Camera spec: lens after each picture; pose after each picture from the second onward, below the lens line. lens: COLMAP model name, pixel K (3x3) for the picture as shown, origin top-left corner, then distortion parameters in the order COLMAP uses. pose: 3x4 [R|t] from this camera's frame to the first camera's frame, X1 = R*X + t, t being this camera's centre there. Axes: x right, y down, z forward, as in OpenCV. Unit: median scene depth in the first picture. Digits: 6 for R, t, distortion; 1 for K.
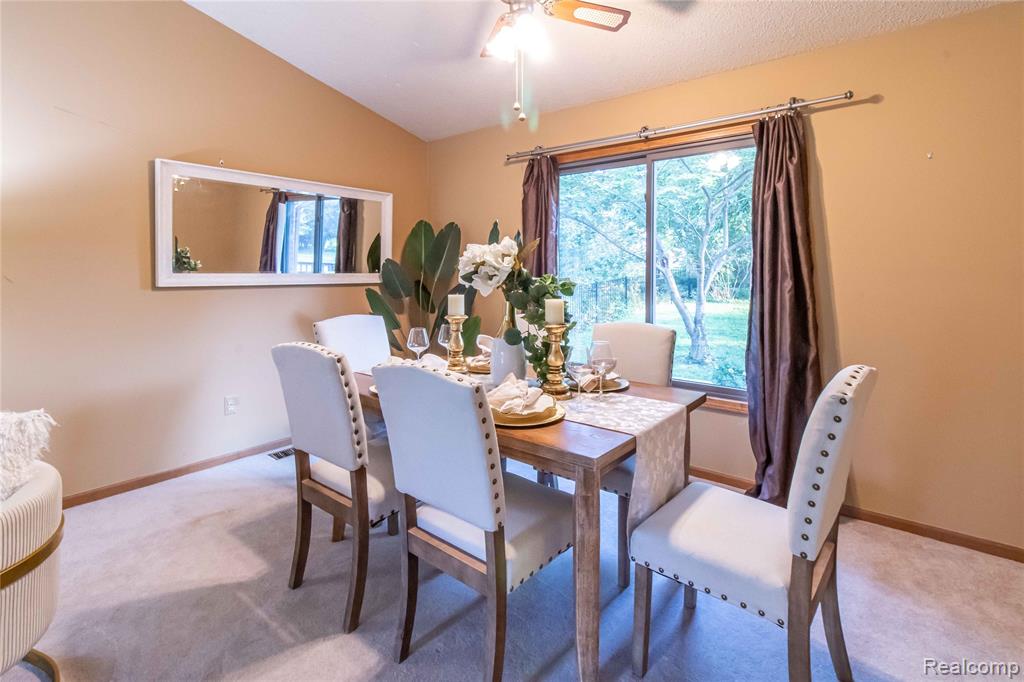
lens RADIAL K [[485.0, 0, 524.5], [0, 485.0, 287.5], [0, 0, 1]] dist [0.001091, 0.000001]
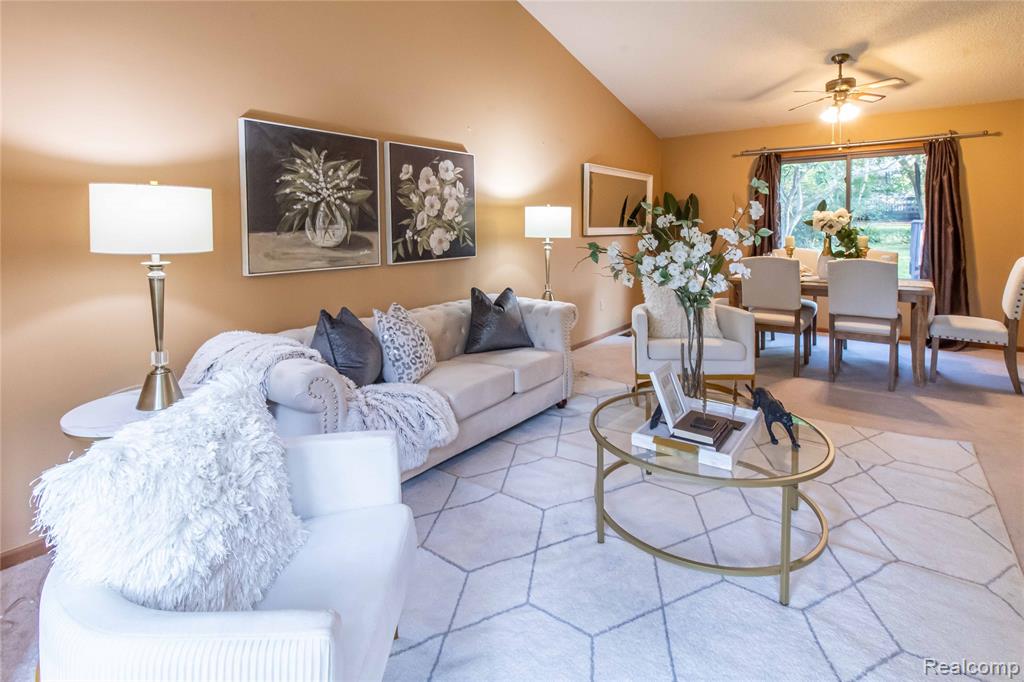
lens RADIAL K [[505.5, 0, 514.7], [0, 505.5, 250.5], [0, 0, 1]] dist [0.000506, -0.000104]
pose [[0.999775, -0.011166, 0.018058, -0.991371], [0.010927, 0.999852, 0.013272, 0.026049], [-0.018203, -0.013071, 0.999749, -0.790296]]
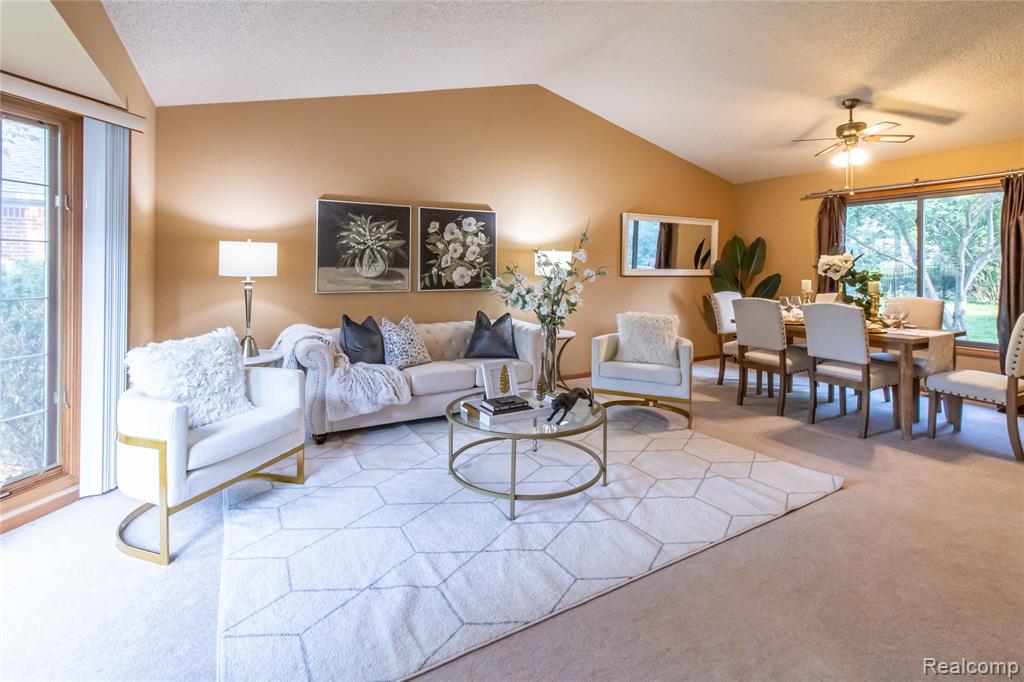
lens RADIAL K [[487.9, 0, 512.3], [0, 487.9, 268.2], [0, 0, 1]] dist [-0.002764, -0.000726]
pose [[0.923479, 0.005026, -0.383616, -0.371166], [-0.017962, 0.999384, -0.030146, 0.037356], [0.383228, 0.034730, 0.923000, -0.999955]]
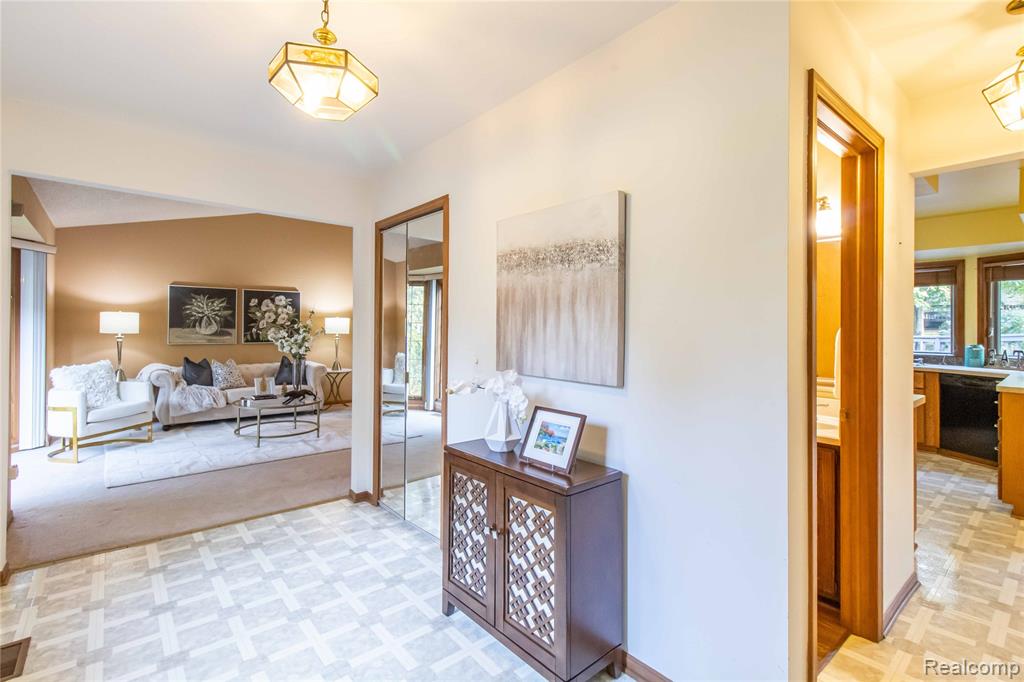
lens RADIAL K [[487.8, 0, 508.1], [0, 487.8, 326.5], [0, 0, 1]] dist [-0.002340, -0.000069]
pose [[0.975829, 0.004787, -0.218482, 0.574116], [-0.013290, 0.999209, -0.037467, 0.058178], [0.218130, 0.039465, 0.975121, -1.753587]]
